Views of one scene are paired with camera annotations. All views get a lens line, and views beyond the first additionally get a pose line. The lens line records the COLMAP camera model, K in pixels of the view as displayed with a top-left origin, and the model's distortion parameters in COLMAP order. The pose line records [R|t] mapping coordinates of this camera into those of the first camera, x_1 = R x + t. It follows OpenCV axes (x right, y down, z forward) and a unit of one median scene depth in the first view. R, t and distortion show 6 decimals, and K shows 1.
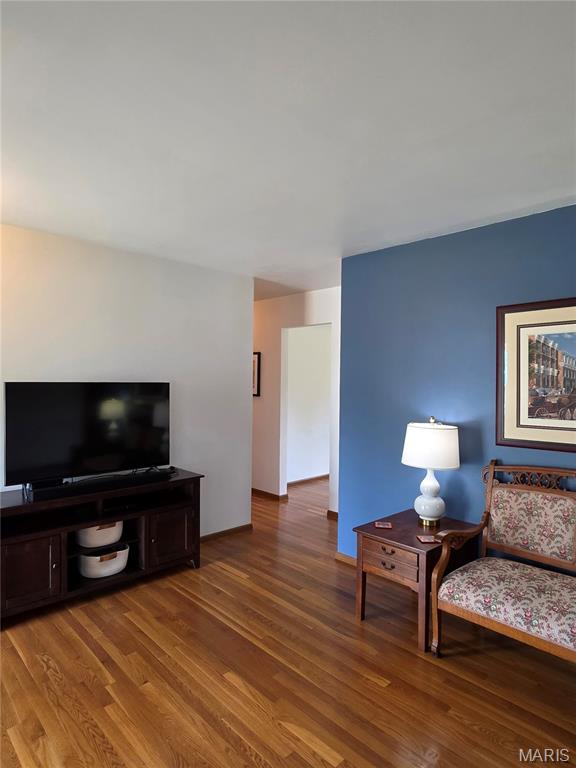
lens RADIAL K [[453.0, 0, 287.0], [0, 453.0, 384.4], [0, 0, 1]] dist [0.002104, -0.001643]
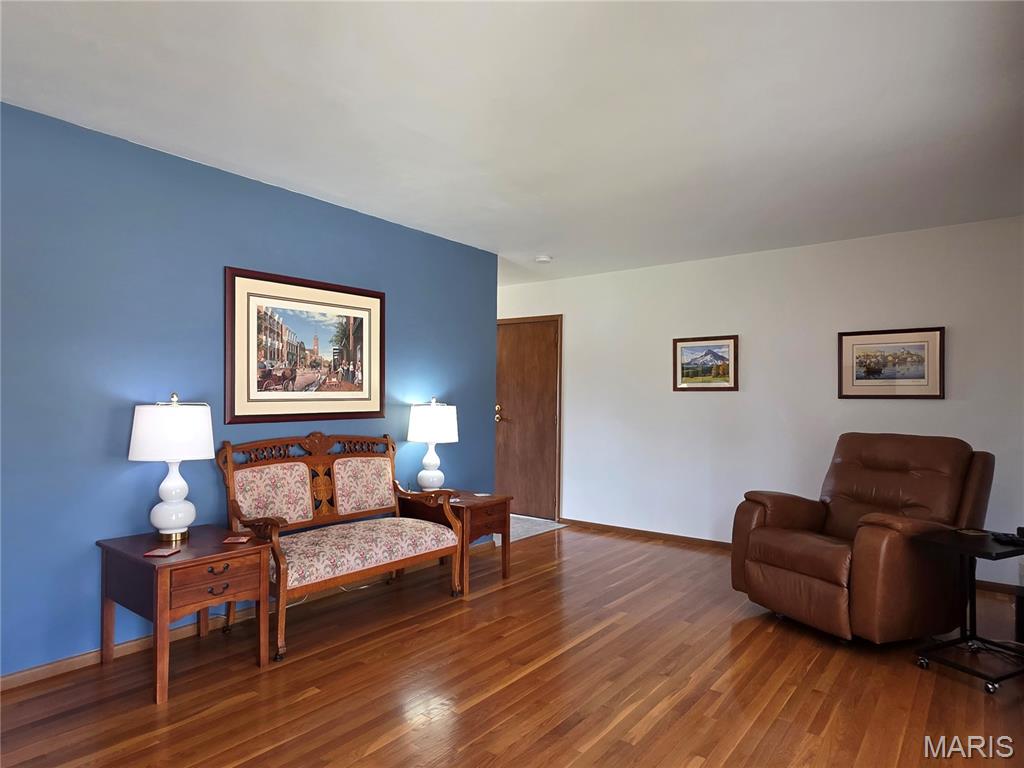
lens RADIAL K [[604.0, 0, 510.0], [0, 604.0, 385.9], [0, 0, 1]] dist [0.002104, -0.001643]
pose [[-0.140325, 0.011114, 0.990043, -0.821876], [0.003125, 0.999937, -0.010783, 0.079367], [-0.990101, 0.001581, -0.140351, 0.663716]]
